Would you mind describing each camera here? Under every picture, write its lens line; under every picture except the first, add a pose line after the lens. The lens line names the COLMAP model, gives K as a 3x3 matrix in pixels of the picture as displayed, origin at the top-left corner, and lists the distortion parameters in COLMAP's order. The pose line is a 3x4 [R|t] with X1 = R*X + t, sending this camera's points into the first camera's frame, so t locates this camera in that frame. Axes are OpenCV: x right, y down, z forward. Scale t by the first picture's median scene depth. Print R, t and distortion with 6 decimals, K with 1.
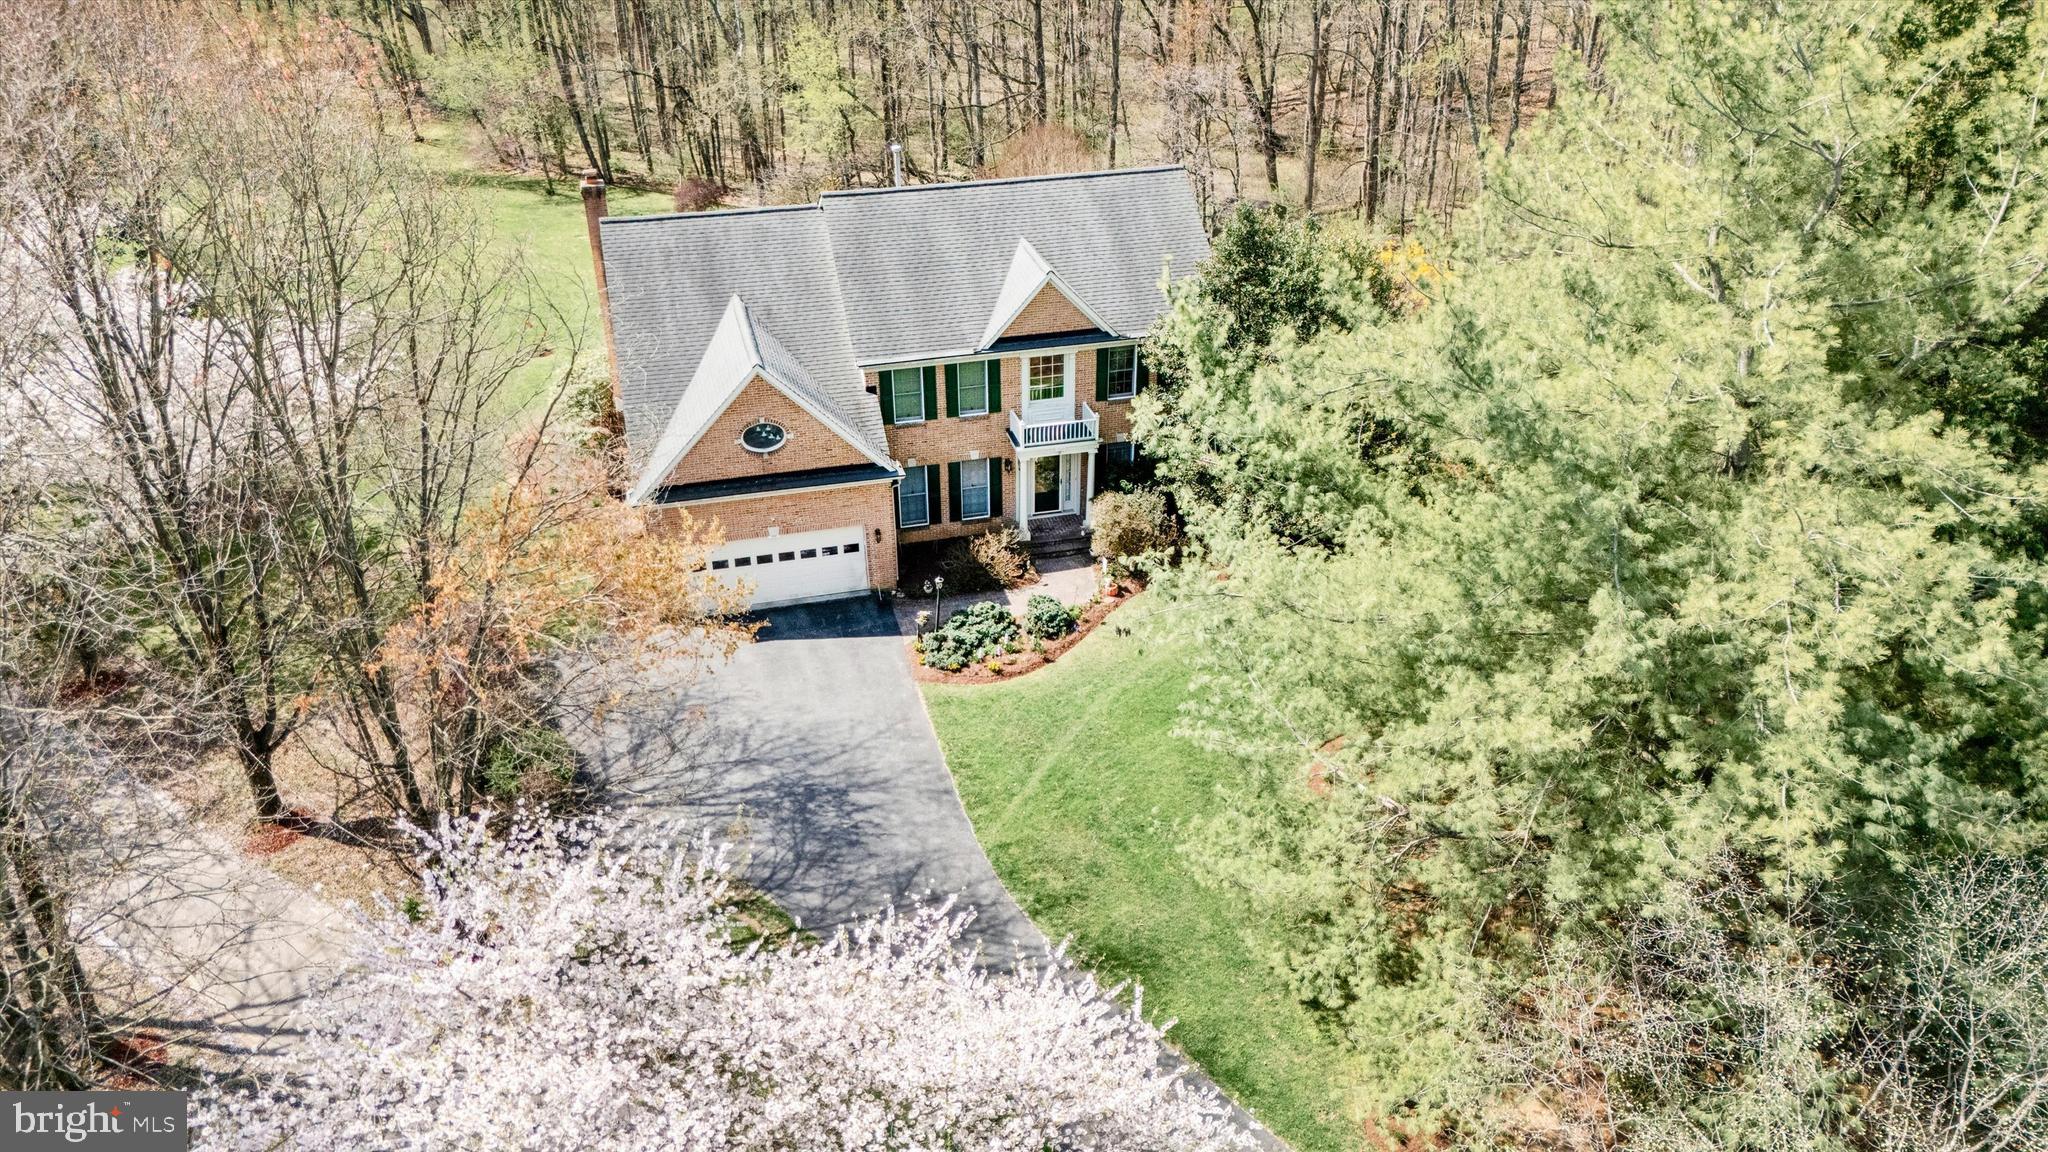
lens RADIAL K [[1495.5, 0, 1024.0], [0, 1495.5, 576.0], [0, 0, 1]] dist [0.065107, -0.000910]
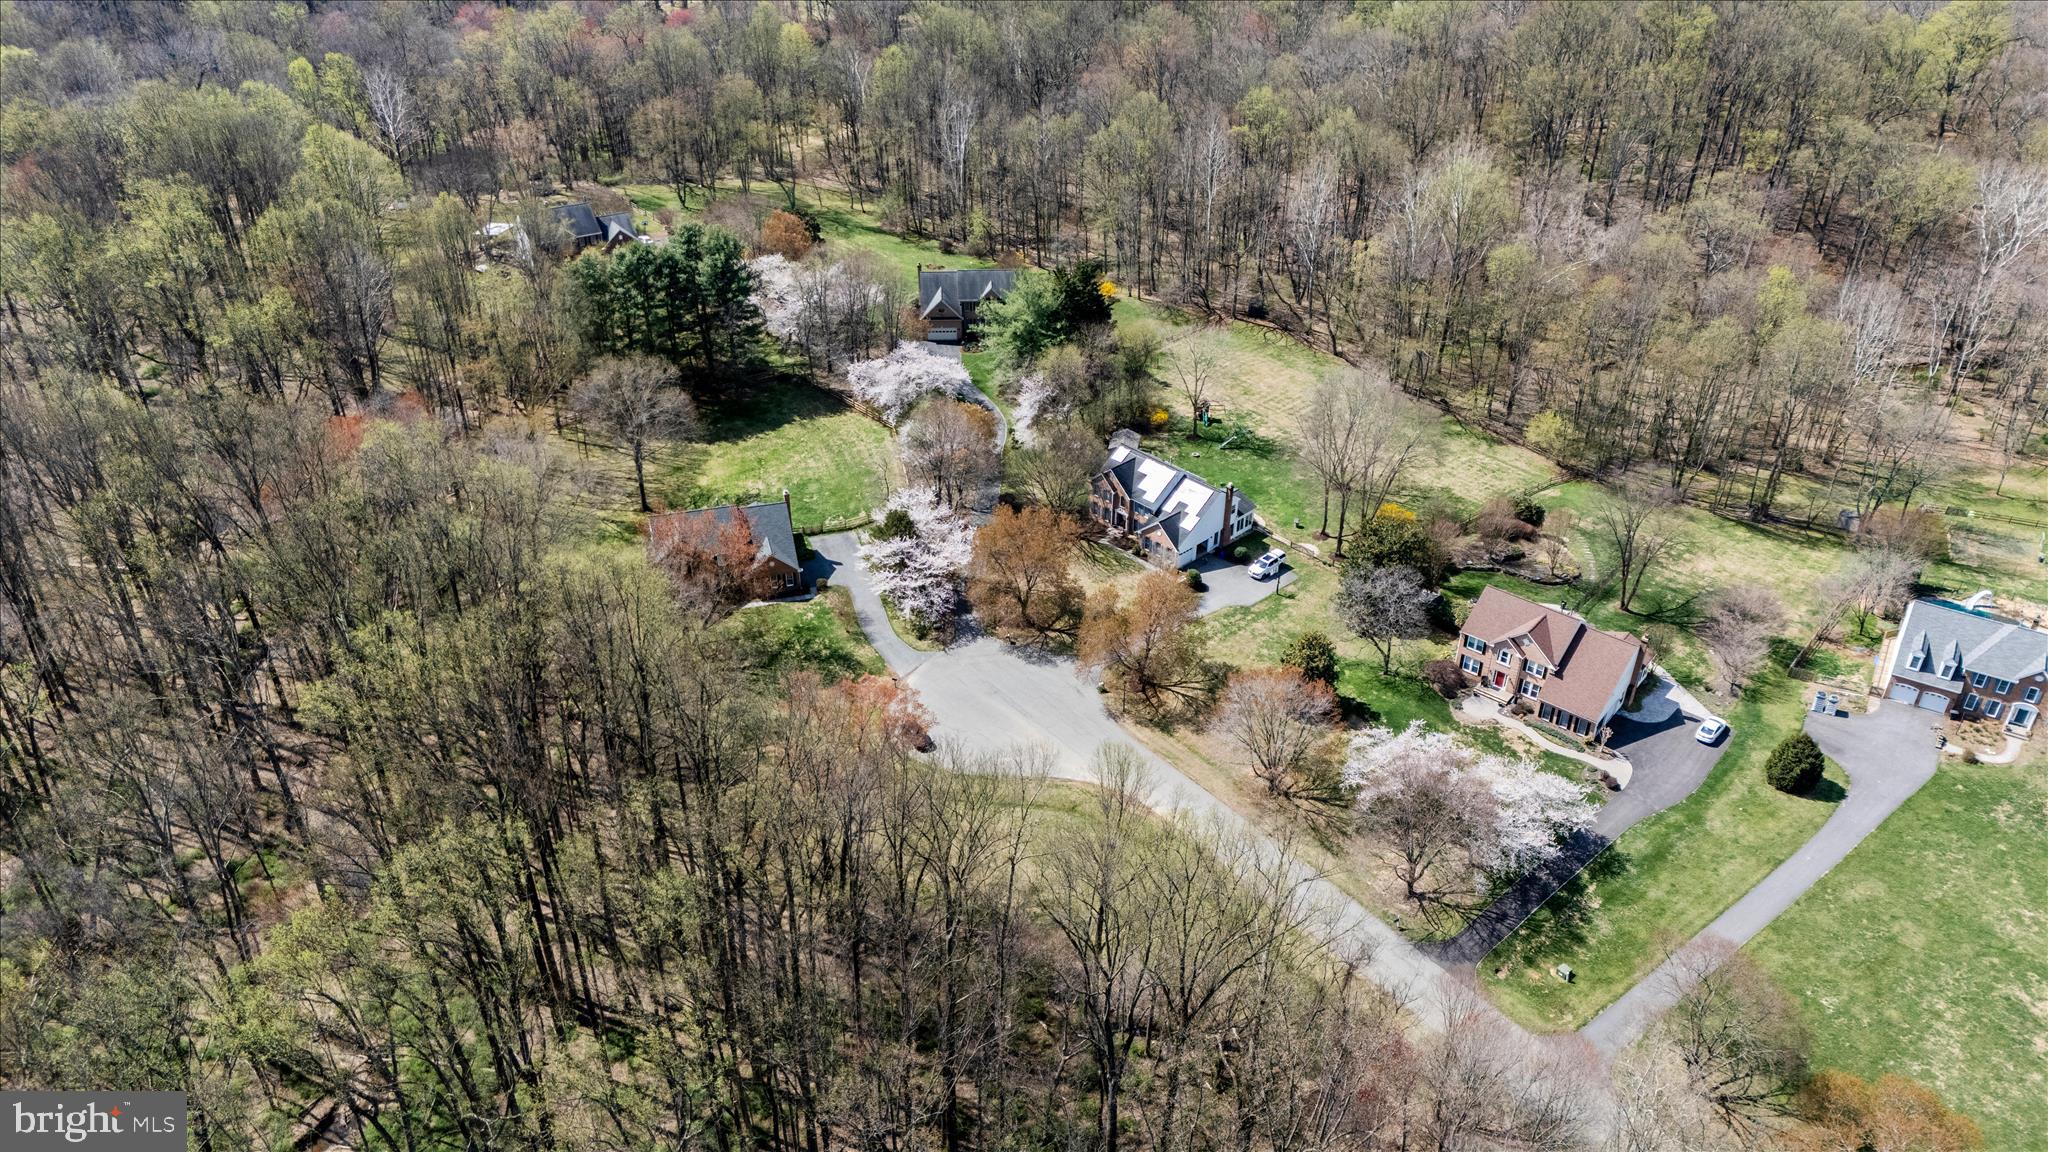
lens RADIAL K [[1495.5, 0, 1024.0], [0, 1495.5, 576.0], [0, 0, 1]] dist [0.065107, -0.000910]
pose [[0.980292, 0.120370, -0.156651, 1.209408], [-0.111919, 0.991798, 0.061726, 0.548310], [0.162796, -0.042977, 0.985723, -4.882970]]
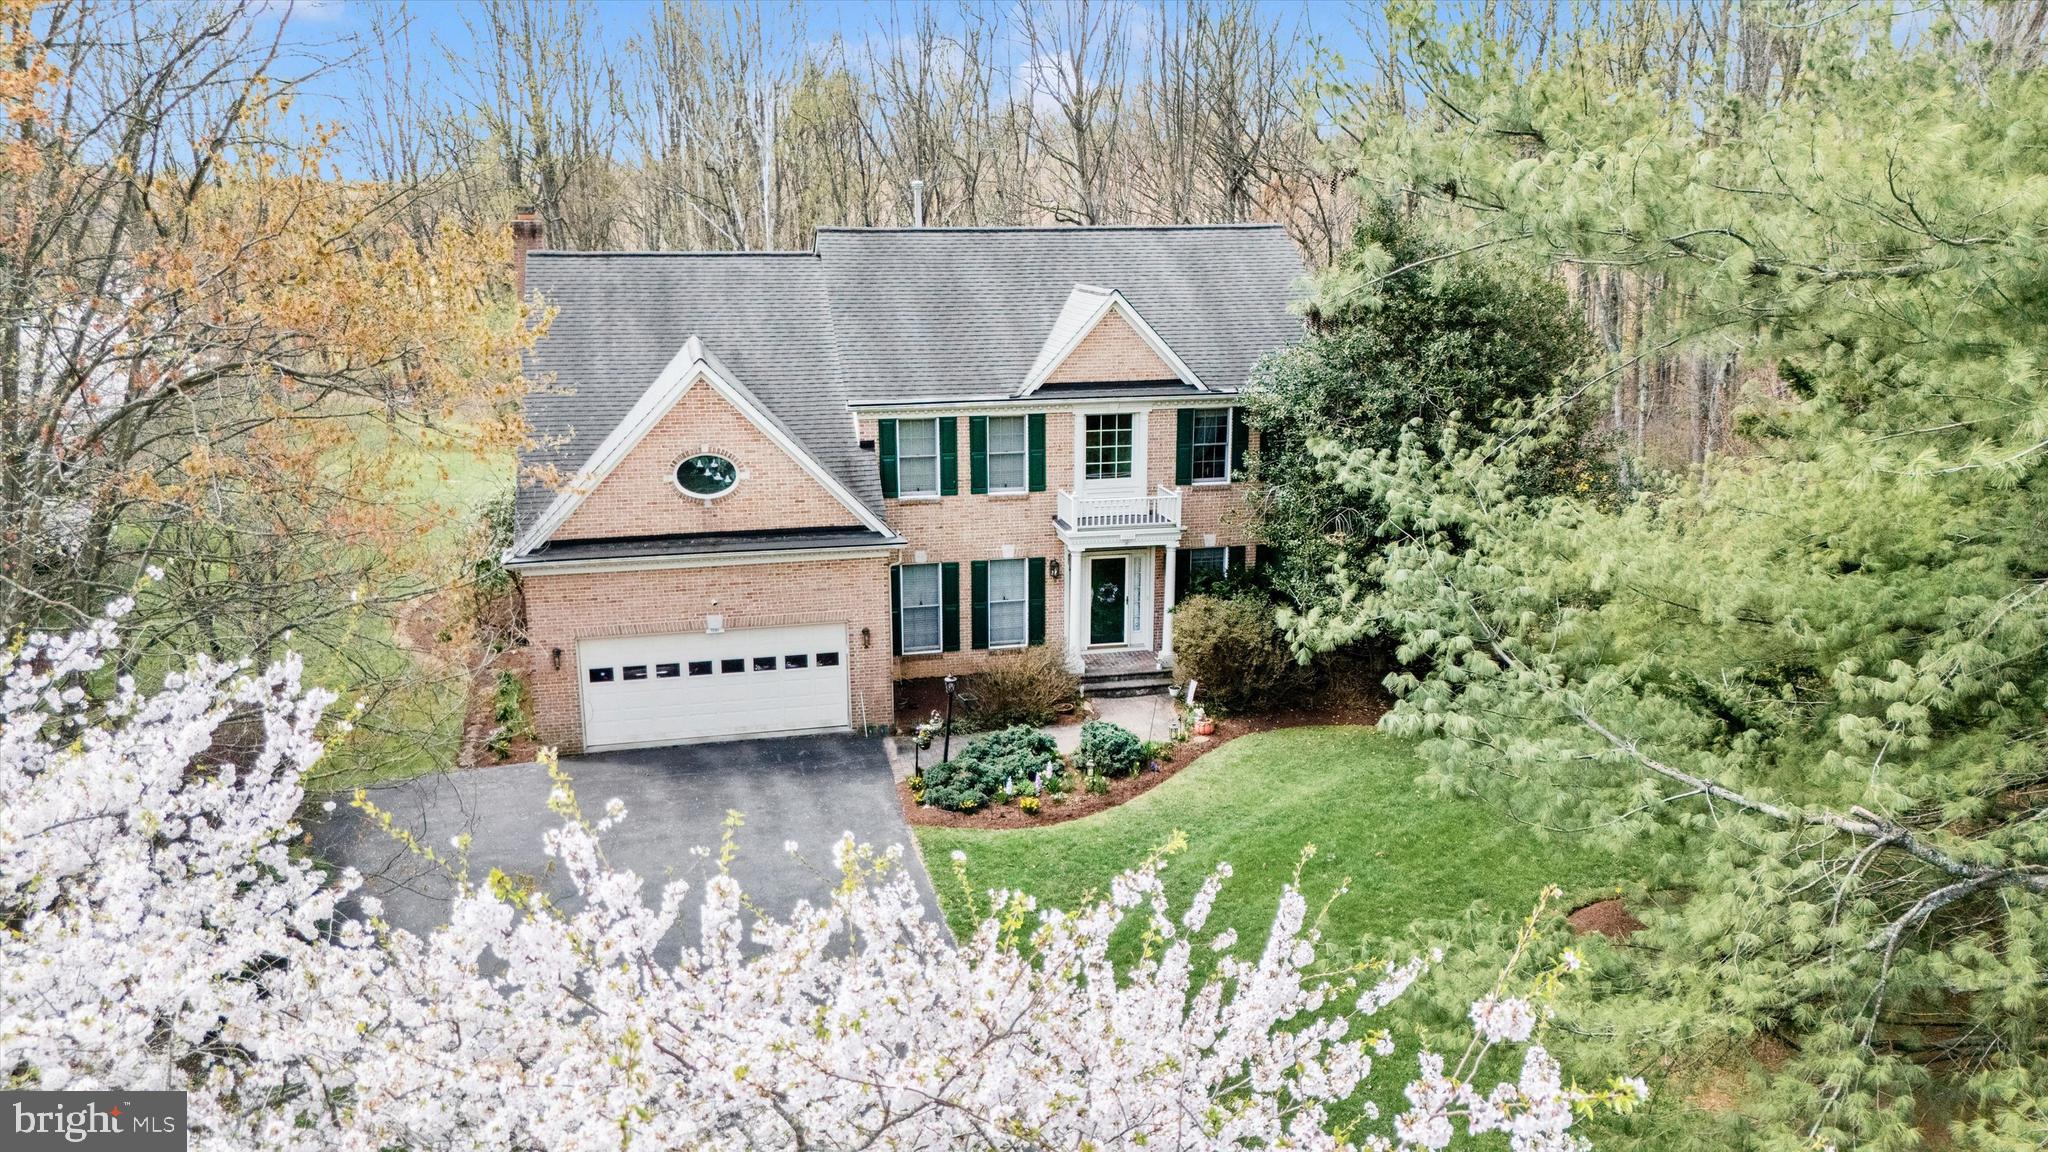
lens RADIAL K [[1497.6, 0, 1043.0], [0, 1497.6, 566.6], [0, 0, 1]] dist [0.068742, -0.000257]
pose [[0.999778, 0.011518, -0.017671, -0.003474], [-0.016035, 0.959287, -0.281976, 0.135644], [0.013704, 0.282197, 0.959259, 0.321949]]
